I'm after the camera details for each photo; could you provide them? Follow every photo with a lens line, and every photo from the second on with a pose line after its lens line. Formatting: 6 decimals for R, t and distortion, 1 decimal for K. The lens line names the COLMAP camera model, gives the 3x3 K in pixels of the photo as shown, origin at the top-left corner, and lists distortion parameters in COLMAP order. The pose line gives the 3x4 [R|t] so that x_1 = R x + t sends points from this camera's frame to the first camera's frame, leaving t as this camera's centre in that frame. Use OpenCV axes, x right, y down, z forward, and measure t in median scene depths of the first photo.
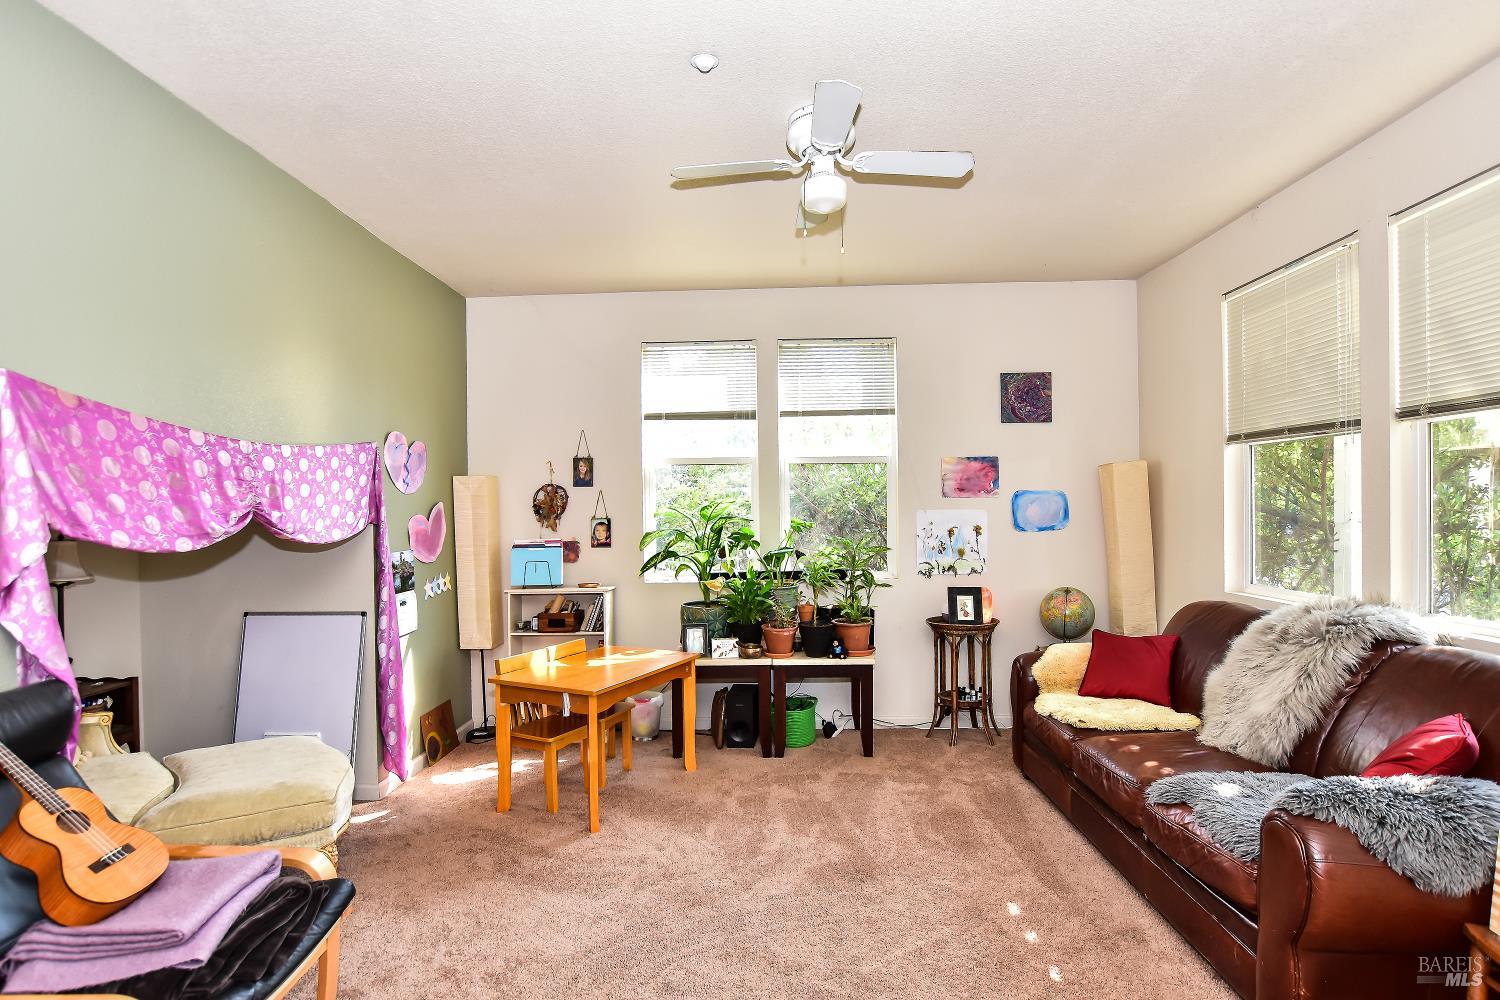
lens RADIAL K [[712.5, 0, 756.4], [0, 712.5, 514.7], [0, 0, 1]] dist [-0.024176, 0.001030]
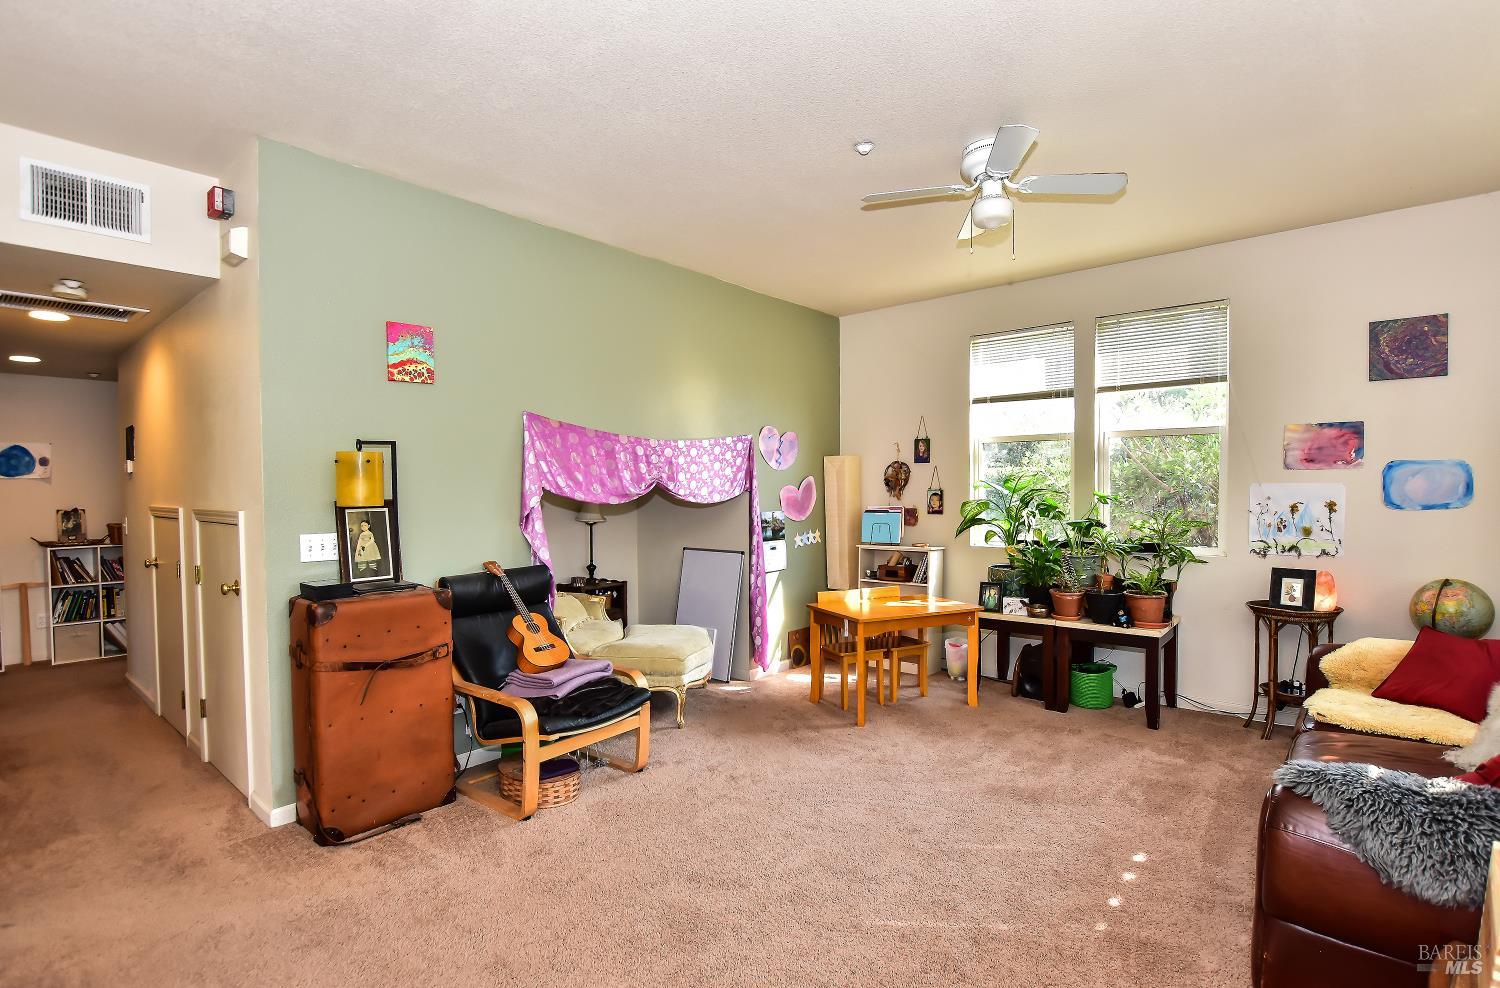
lens RADIAL K [[679.7, 0, 786.6], [0, 679.7, 501.3], [0, 0, 1]] dist [-0.011313, -0.000117]
pose [[0.811371, 0.018237, -0.584247, 0.278103], [-0.007549, 0.999757, 0.020723, 0.003247], [0.584483, -0.012404, 0.811311, -0.070492]]
